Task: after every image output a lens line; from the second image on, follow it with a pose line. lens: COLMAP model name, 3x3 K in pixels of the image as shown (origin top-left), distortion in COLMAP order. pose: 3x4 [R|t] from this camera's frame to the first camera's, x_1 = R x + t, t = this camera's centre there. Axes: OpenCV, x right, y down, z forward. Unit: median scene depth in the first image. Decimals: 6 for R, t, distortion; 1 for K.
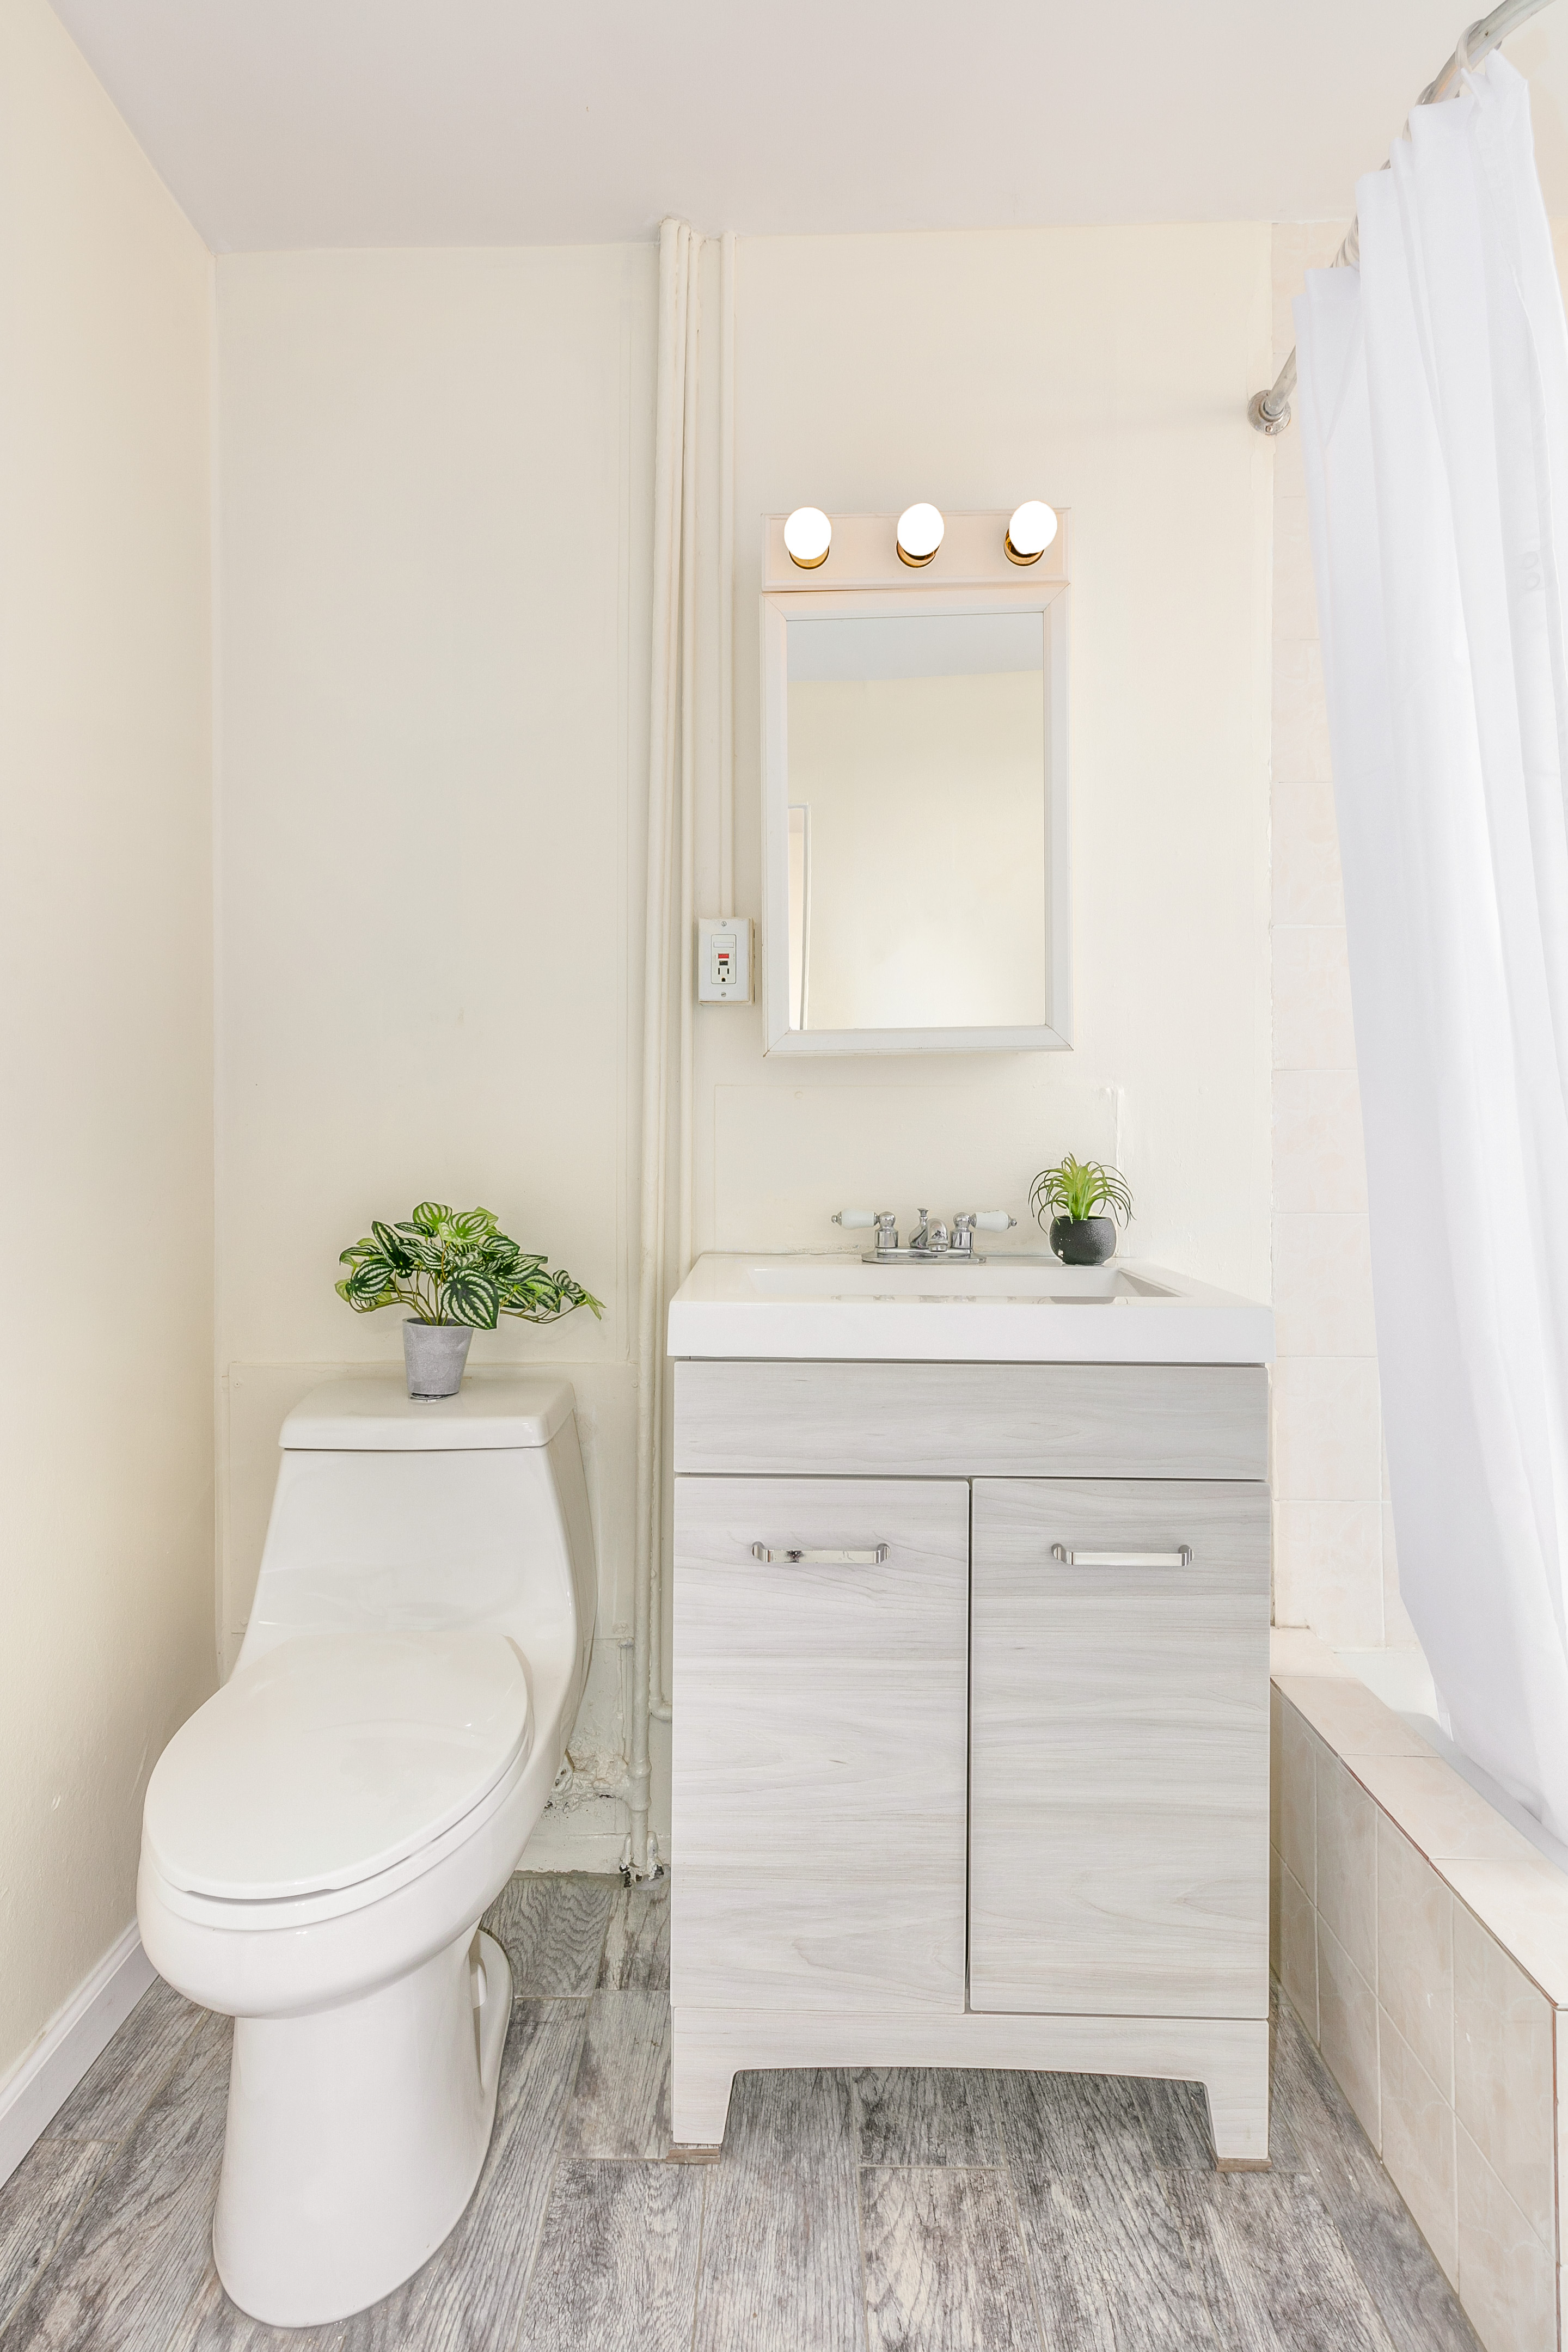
lens RADIAL K [[1242.8, 0, 787.9], [0, 1242.8, 1121.4], [0, 0, 1]] dist [-0.002742, 0.000210]
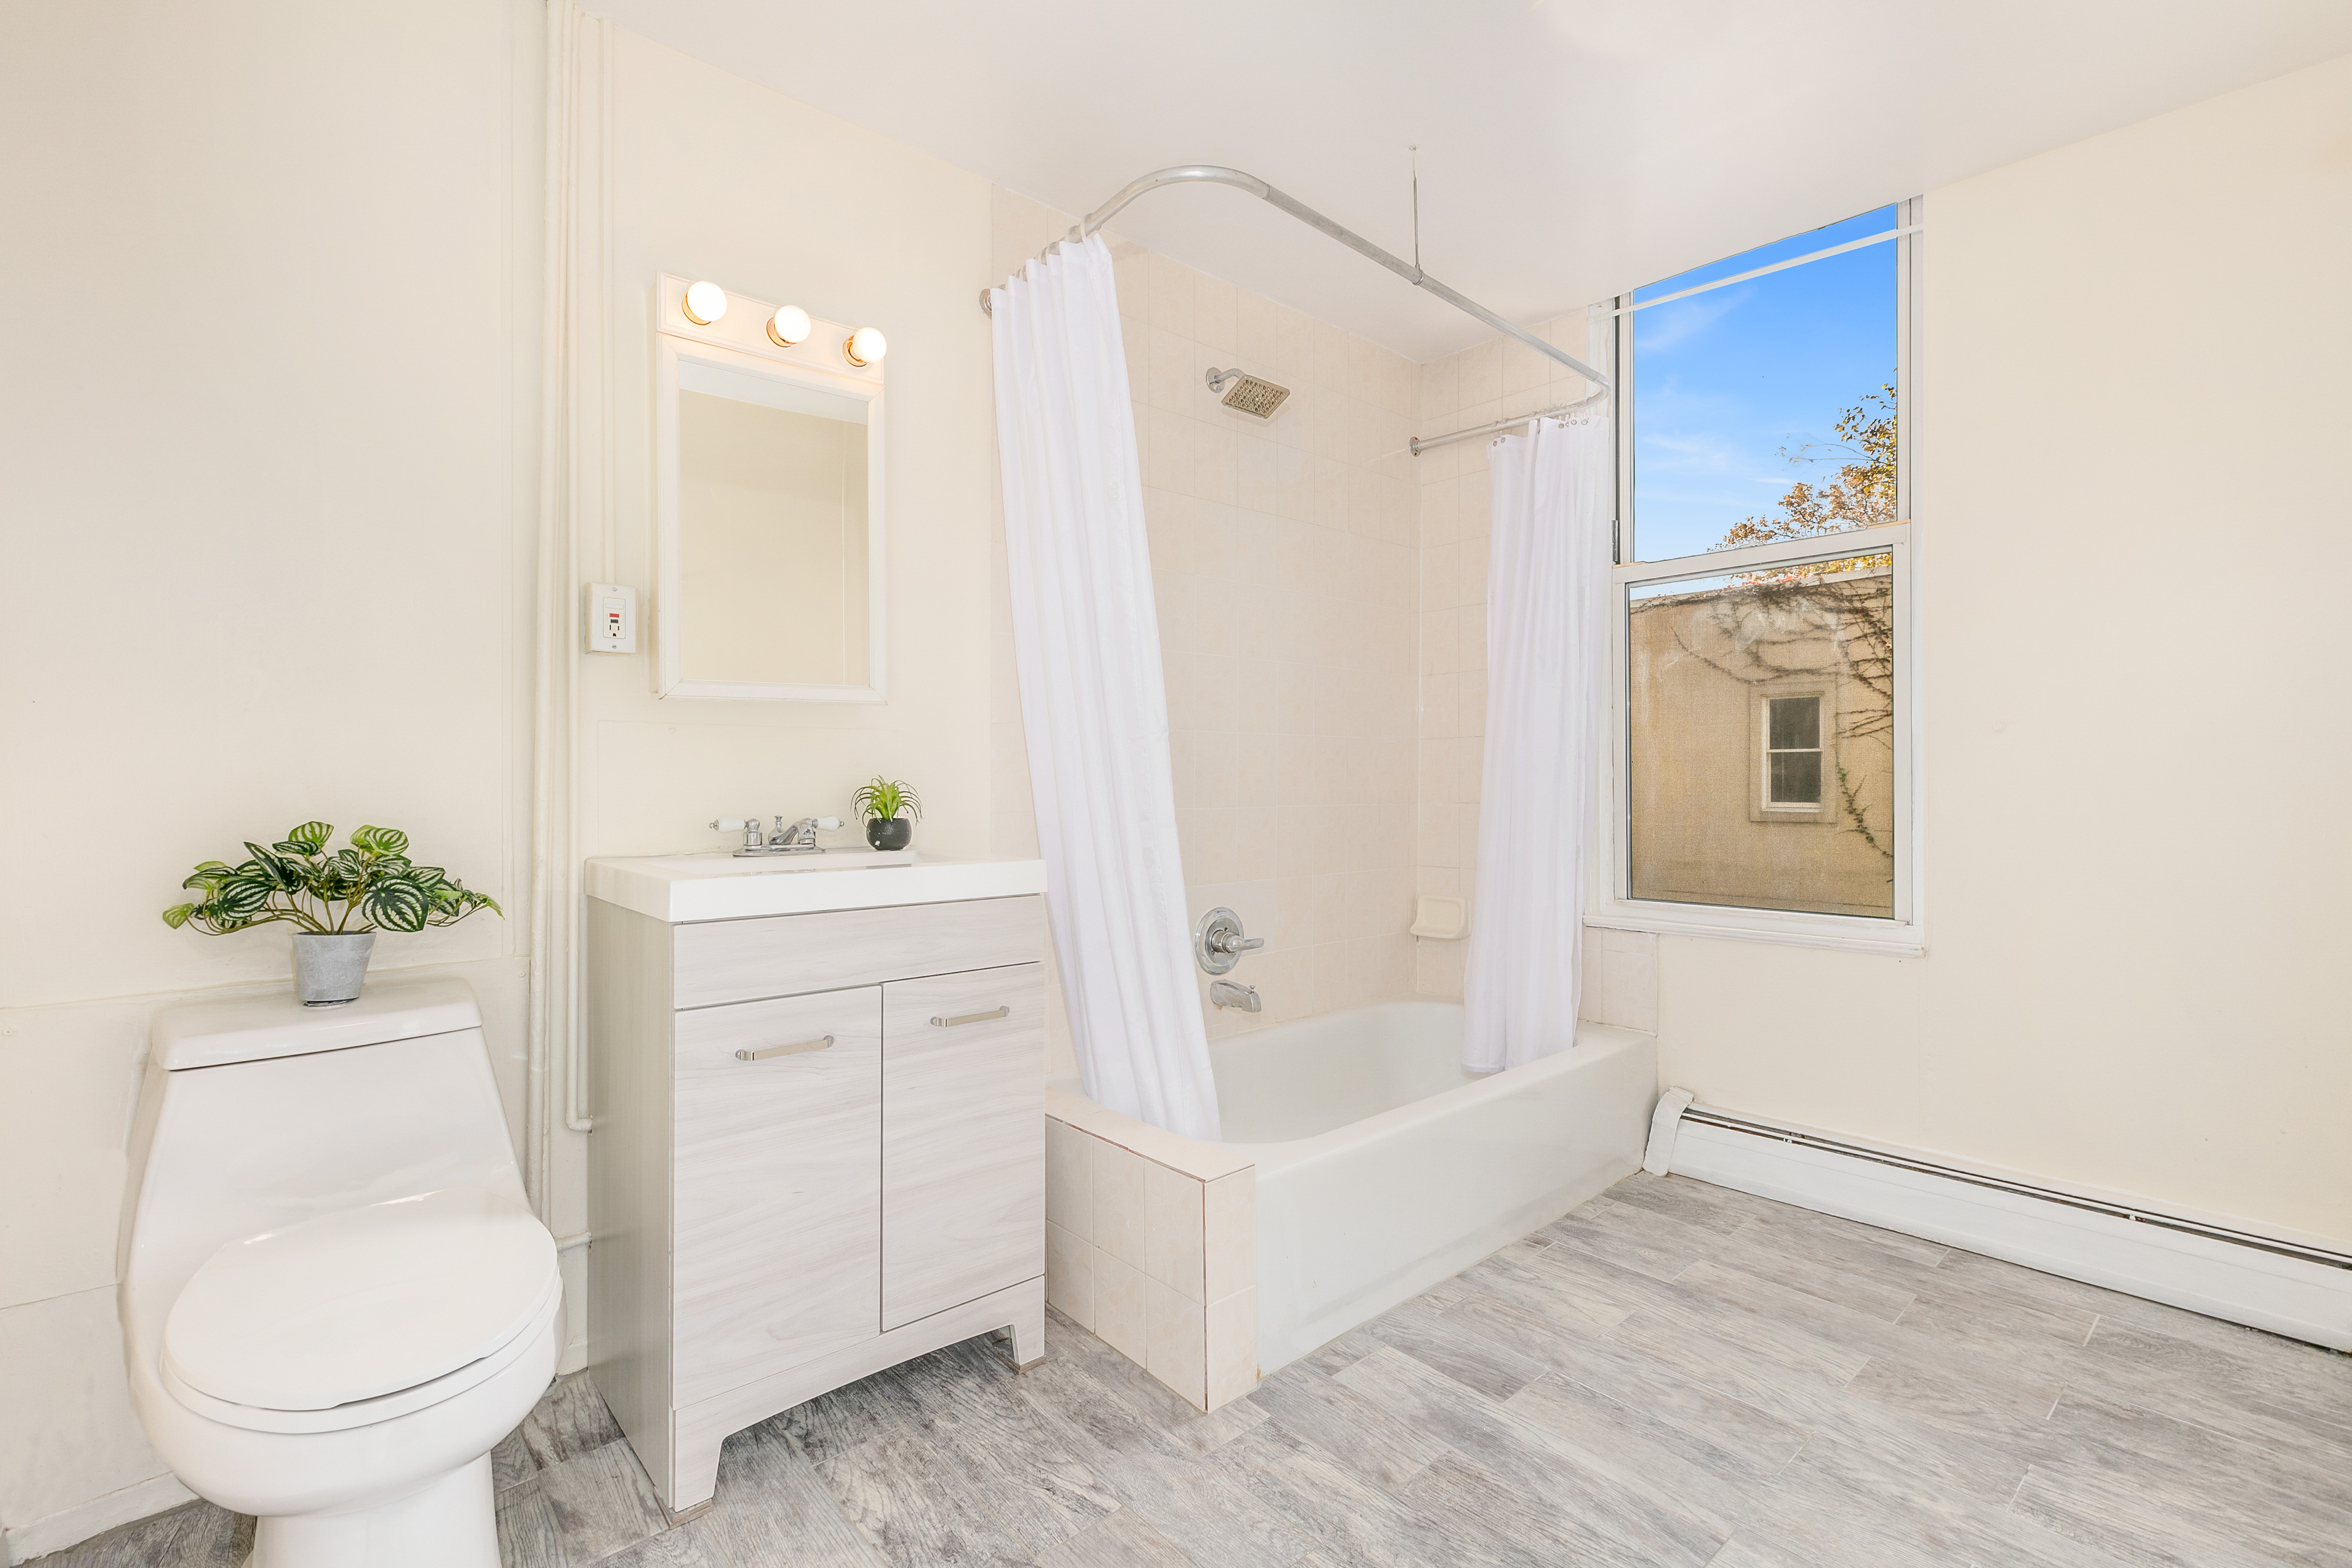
lens RADIAL K [[1043.2, 0, 1178.7], [0, 1043.2, 778.0], [0, 0, 1]] dist [0.003079, -0.000034]
pose [[0.735954, -0.001838, 0.677029, -0.433674], [-0.002741, 0.999980, 0.005694, 0.026131], [-0.677026, -0.006046, 0.735934, -0.178577]]
